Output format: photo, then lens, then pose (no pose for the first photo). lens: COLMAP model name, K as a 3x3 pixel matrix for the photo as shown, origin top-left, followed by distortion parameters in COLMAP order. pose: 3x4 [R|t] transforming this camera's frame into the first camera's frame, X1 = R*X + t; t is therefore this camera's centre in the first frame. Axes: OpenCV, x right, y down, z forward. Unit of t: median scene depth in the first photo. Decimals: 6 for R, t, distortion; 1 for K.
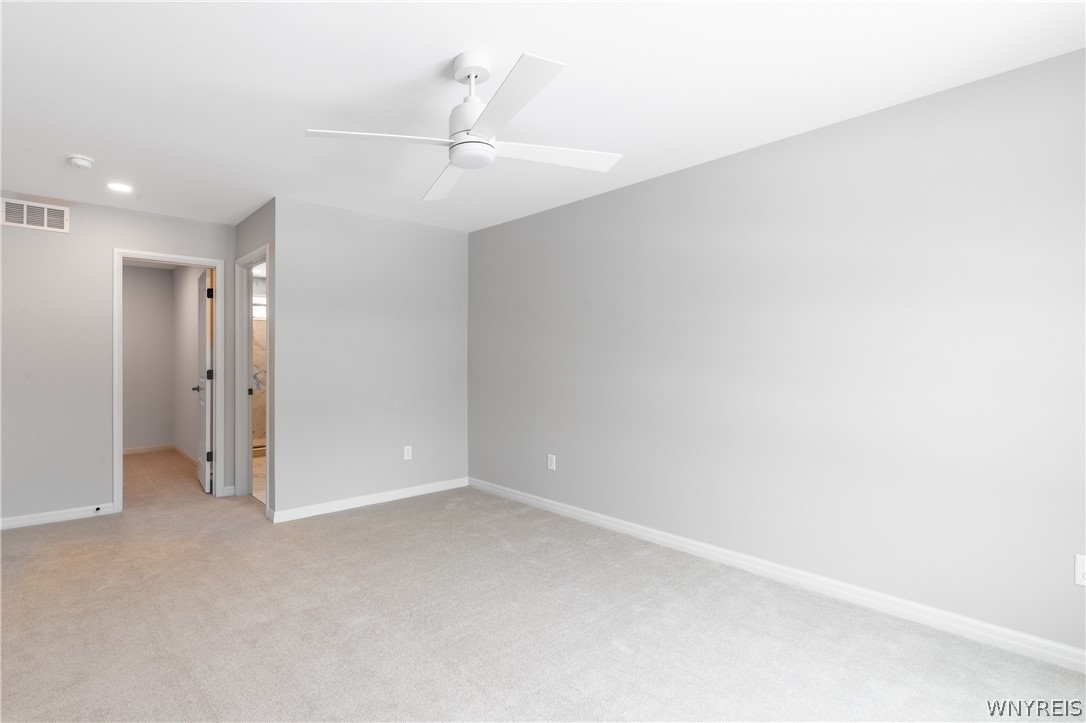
lens RADIAL K [[451.1, 0, 543.0], [0, 451.1, 361.5], [0, 0, 1]] dist [0.000702, 0.000107]
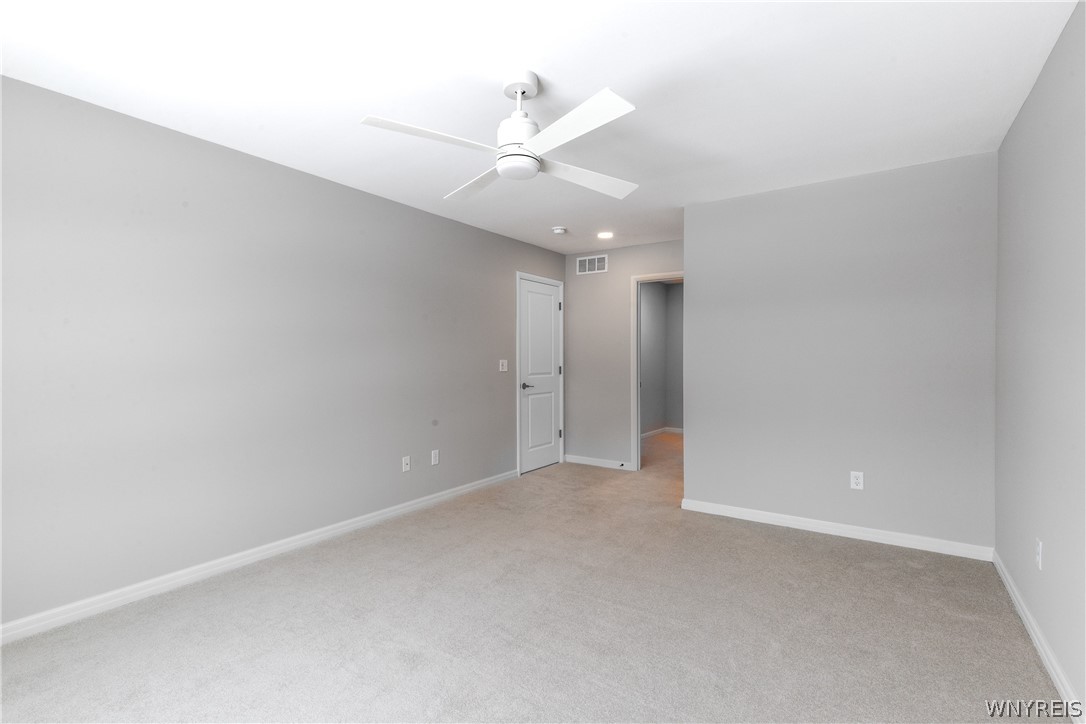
lens RADIAL K [[496.4, 0, 543.0], [0, 496.4, 362.0], [0, 0, 1]] dist [0.000126, 0.000205]
pose [[0.325579, 0.006976, -0.945489, 0.408084], [-0.005678, 0.999969, 0.005423, 0.000630], [0.945498, 0.003603, 0.325609, 0.281721]]
